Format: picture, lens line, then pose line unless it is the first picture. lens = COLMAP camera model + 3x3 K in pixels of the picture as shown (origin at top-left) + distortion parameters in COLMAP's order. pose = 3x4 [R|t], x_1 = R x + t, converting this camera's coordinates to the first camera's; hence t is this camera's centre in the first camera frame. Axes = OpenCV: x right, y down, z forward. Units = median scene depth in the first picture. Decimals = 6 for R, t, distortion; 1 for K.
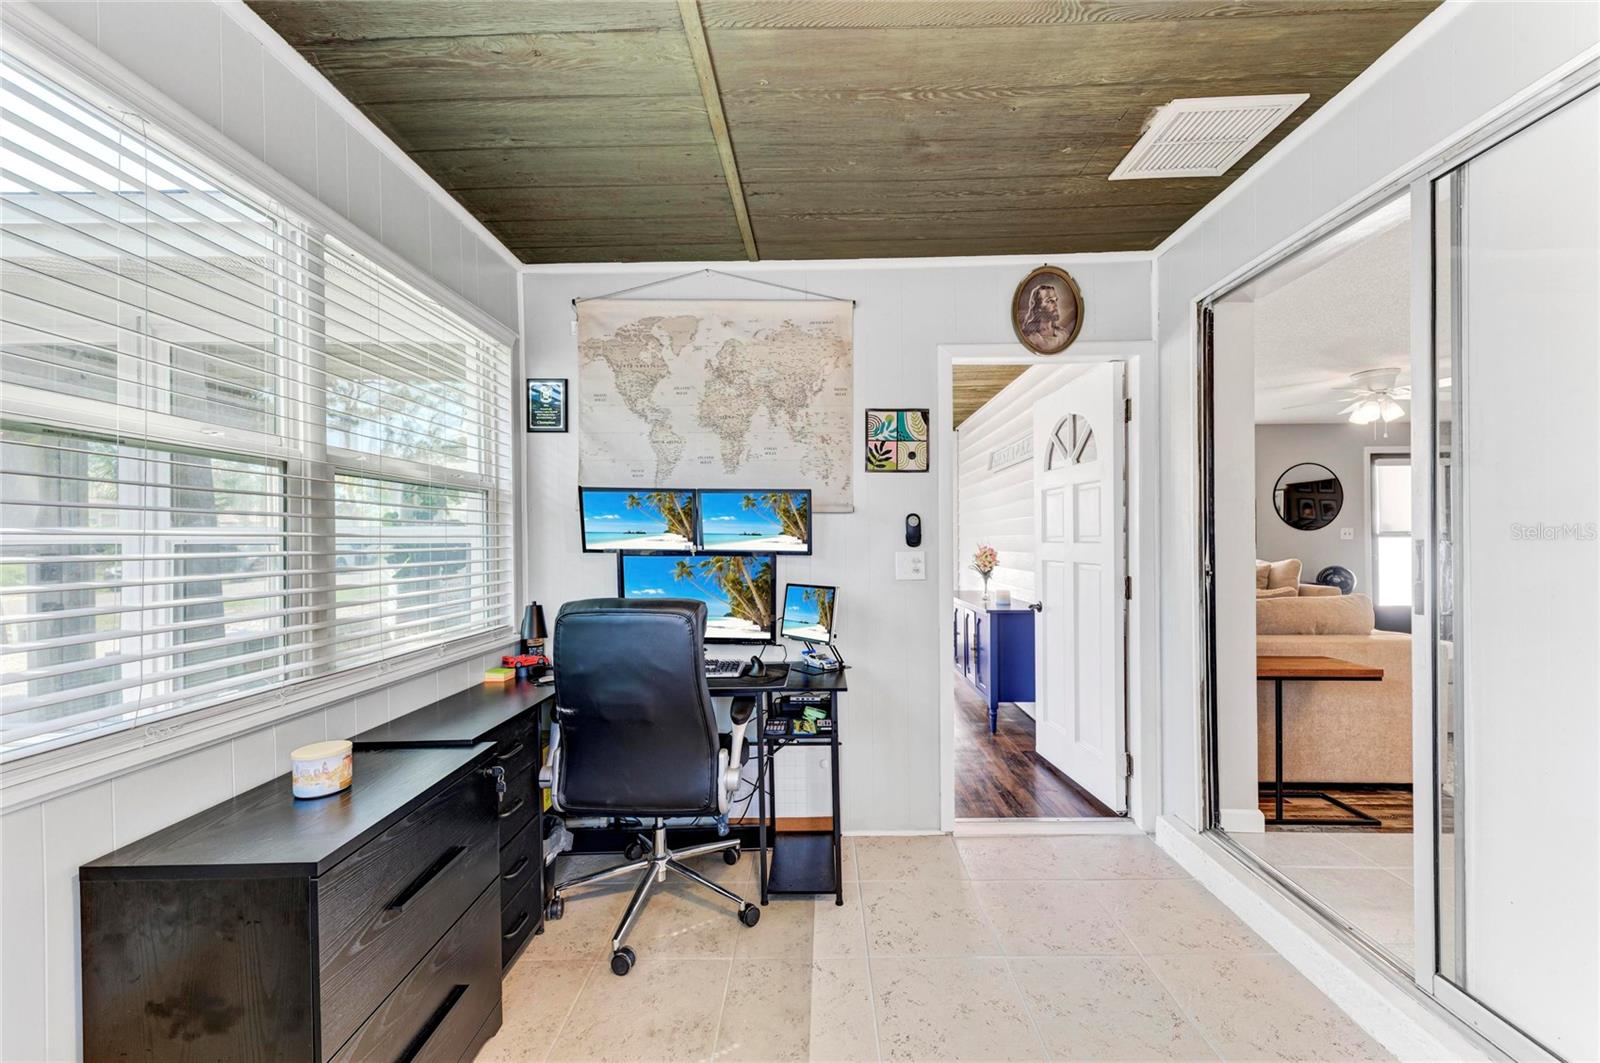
lens RADIAL K [[619.8, 0, 805.9], [0, 619.8, 542.1], [0, 0, 1]] dist [0.018871, -0.004872]
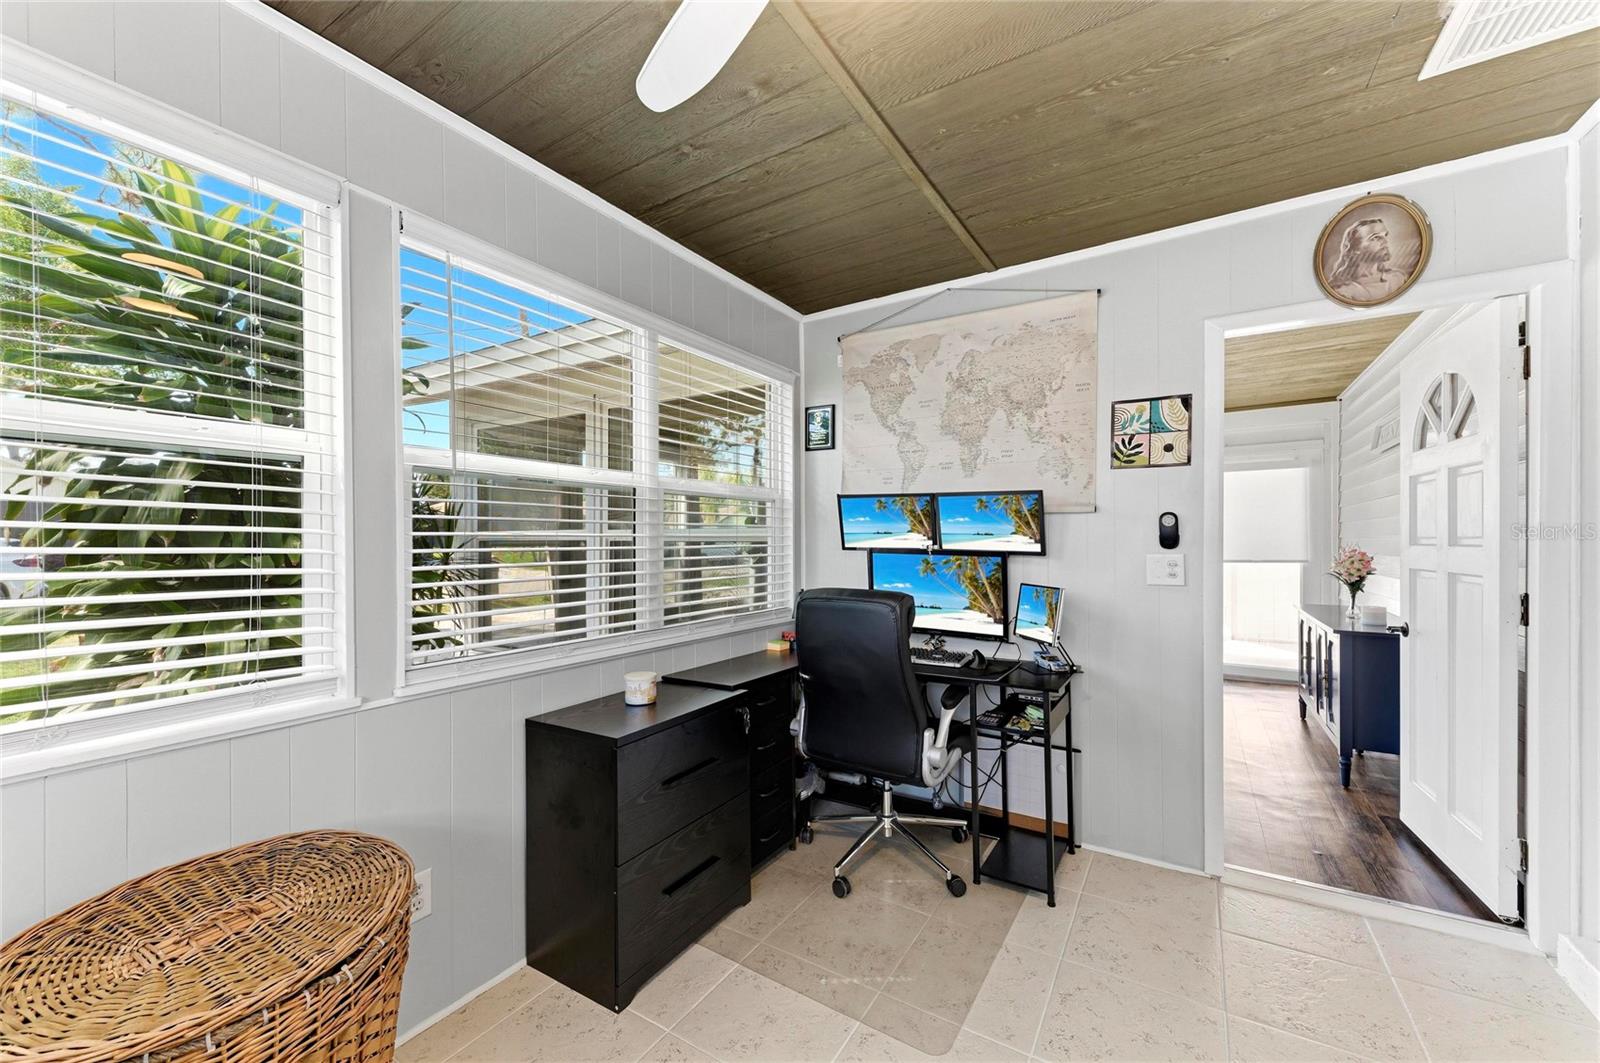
lens RADIAL K [[619.8, 0, 805.9], [0, 619.8, 542.1], [0, 0, 1]] dist [0.018871, -0.004872]
pose [[0.856312, 0.007689, -0.516401, 0.191758], [-0.005817, 0.999969, 0.005243, -0.003954], [0.516425, -0.001486, 0.856331, -0.051108]]
